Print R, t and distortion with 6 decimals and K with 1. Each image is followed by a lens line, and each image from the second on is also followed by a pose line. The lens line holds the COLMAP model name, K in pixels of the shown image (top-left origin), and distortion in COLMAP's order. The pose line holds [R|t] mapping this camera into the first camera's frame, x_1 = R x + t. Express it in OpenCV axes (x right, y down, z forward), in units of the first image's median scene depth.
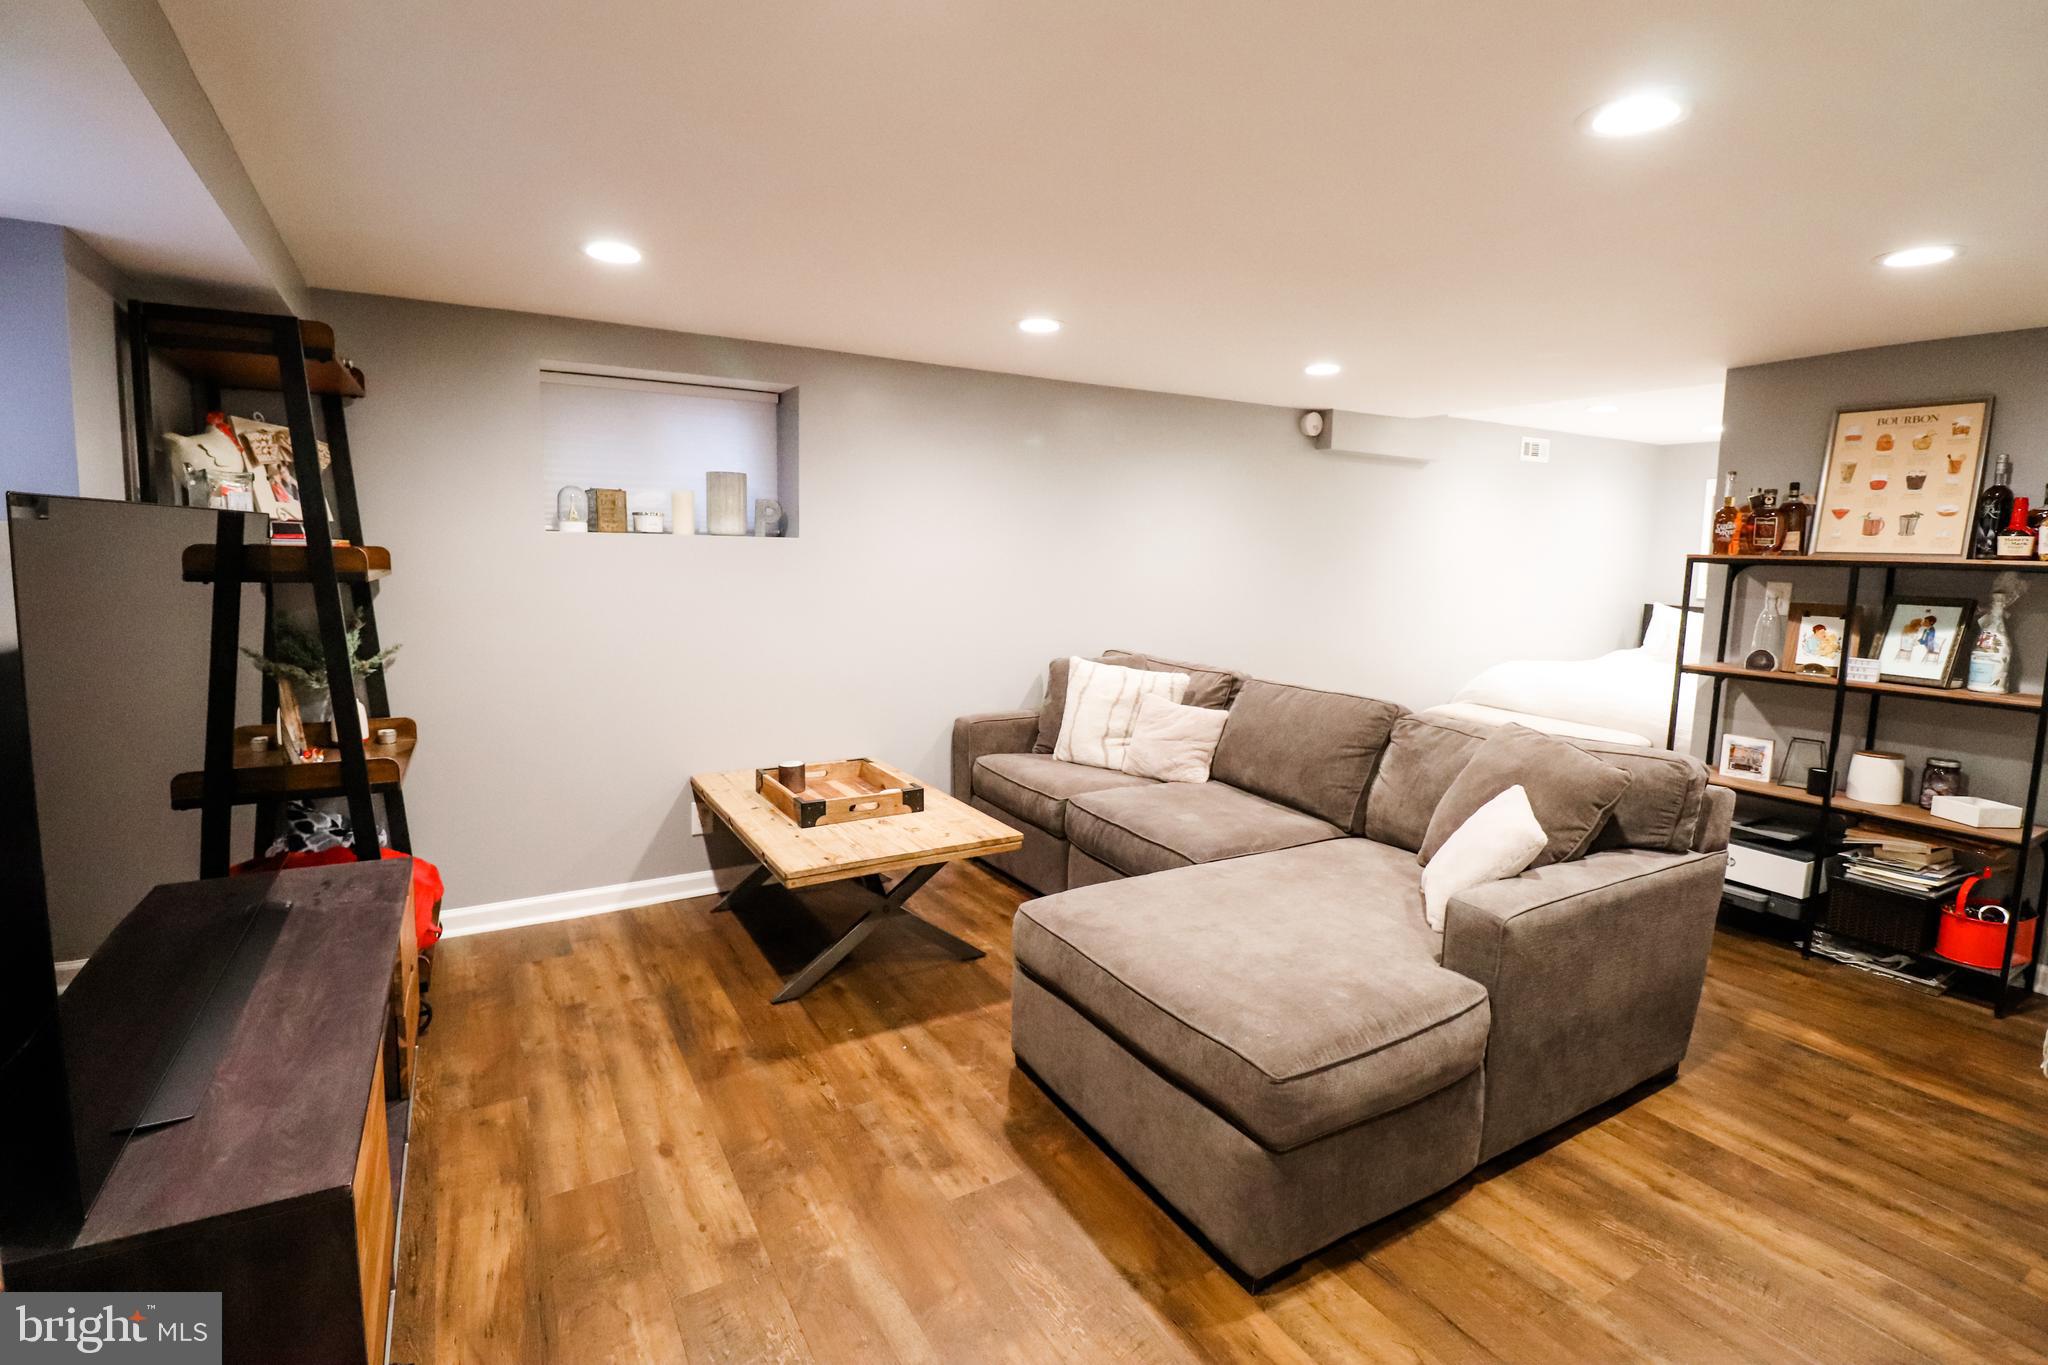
lens RADIAL K [[957.7, 0, 1017.0], [0, 957.7, 674.3], [0, 0, 1]] dist [-0.017176, -0.000735]
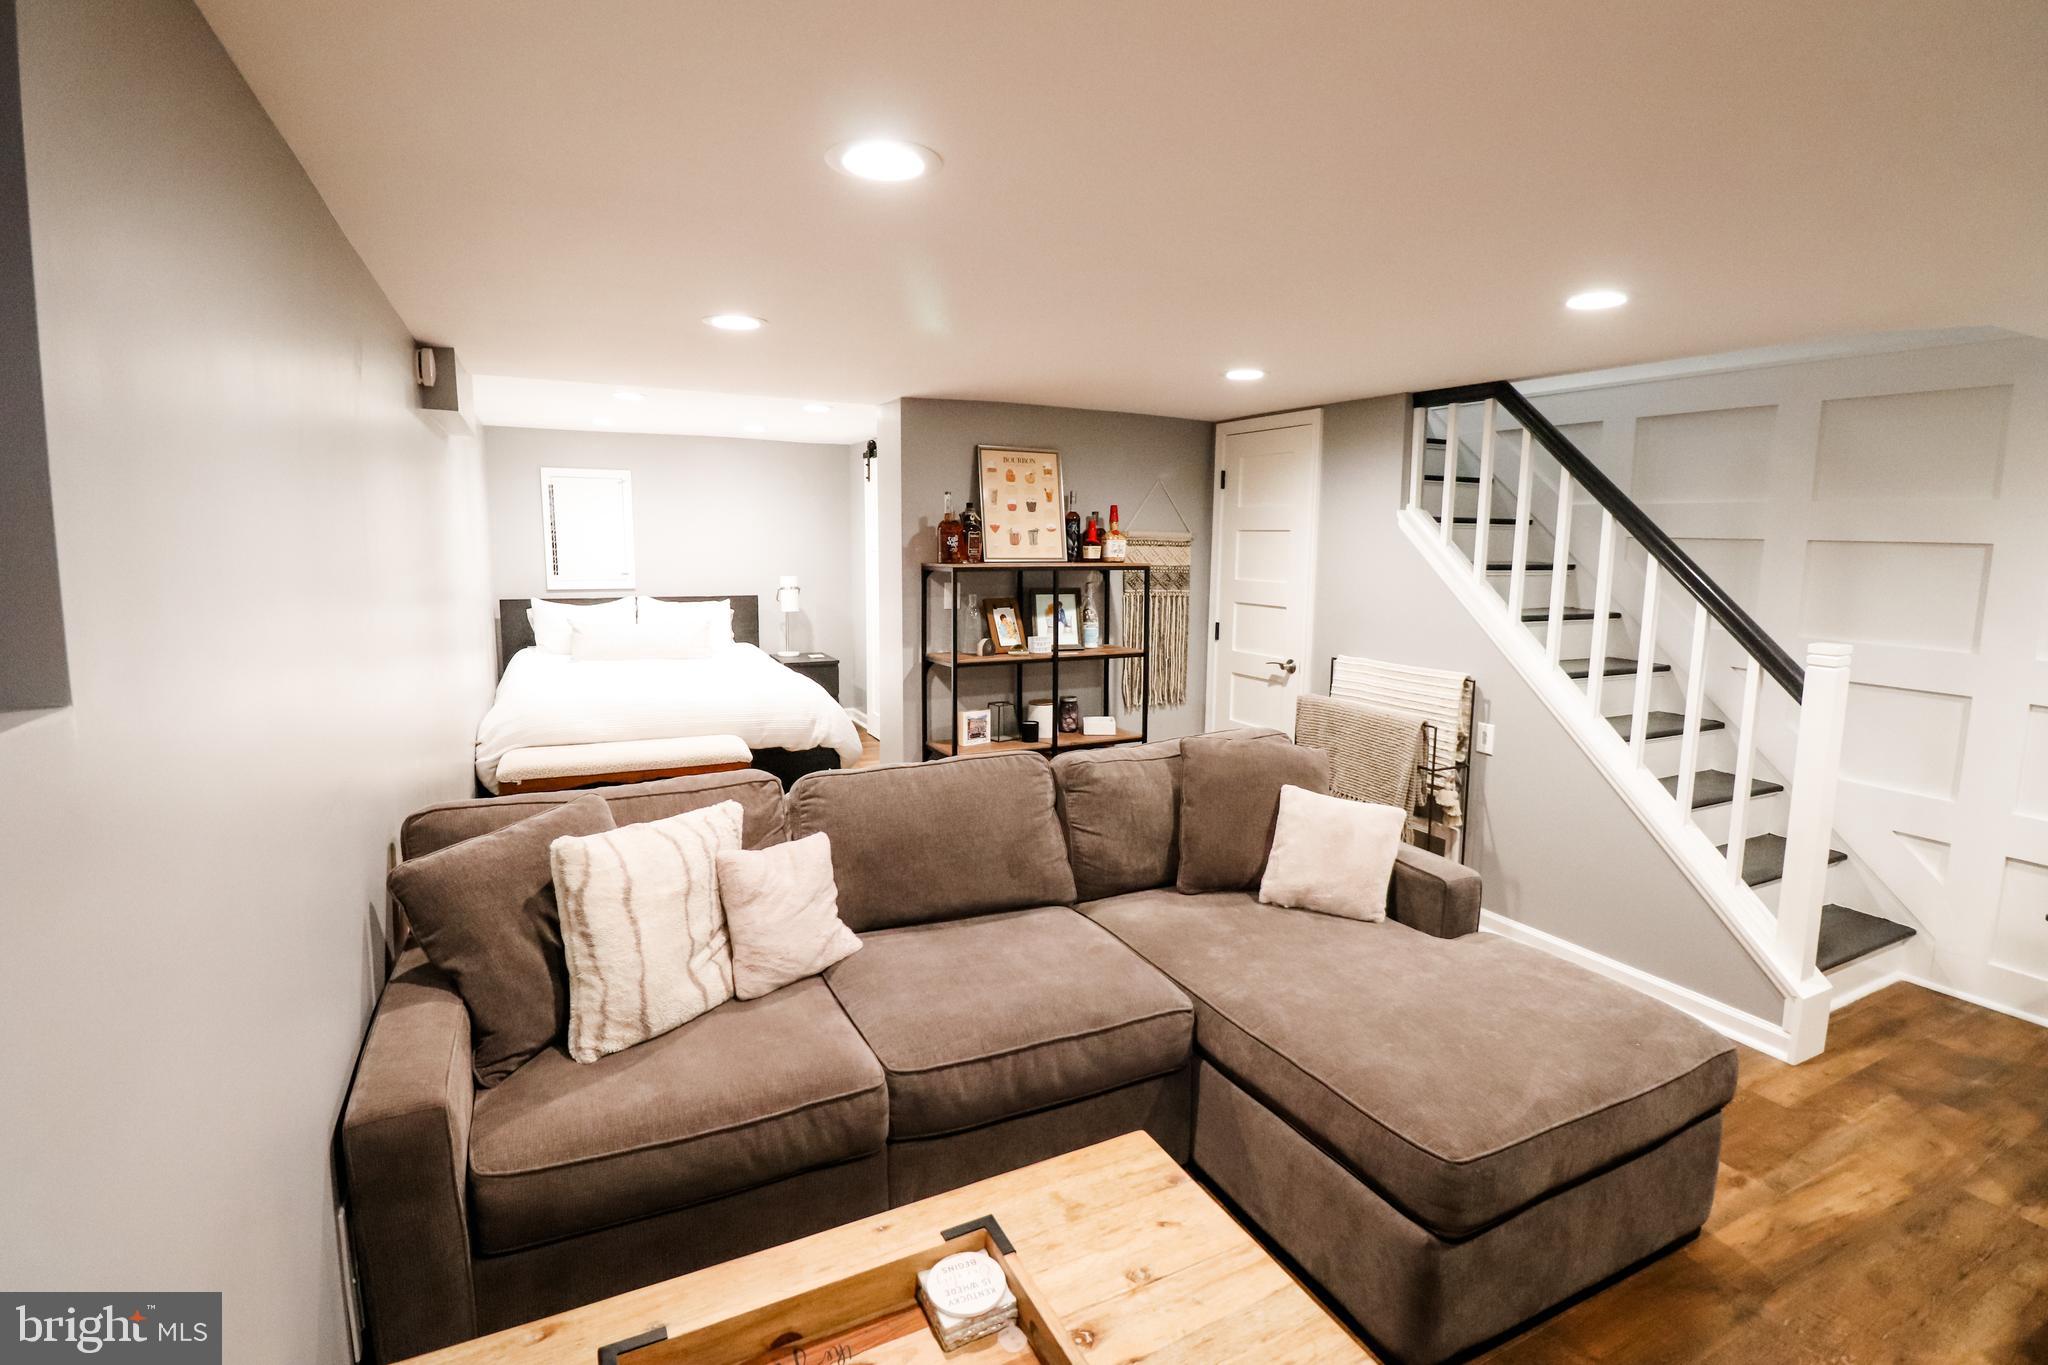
lens RADIAL K [[957.7, 0, 1017.0], [0, 957.7, 674.3], [0, 0, 1]] dist [-0.017176, -0.000735]
pose [[0.063310, -0.166478, 0.984011, -0.474012], [0.118451, 0.980273, 0.158225, -0.184735], [-0.990940, 0.106540, 0.081780, 0.917782]]
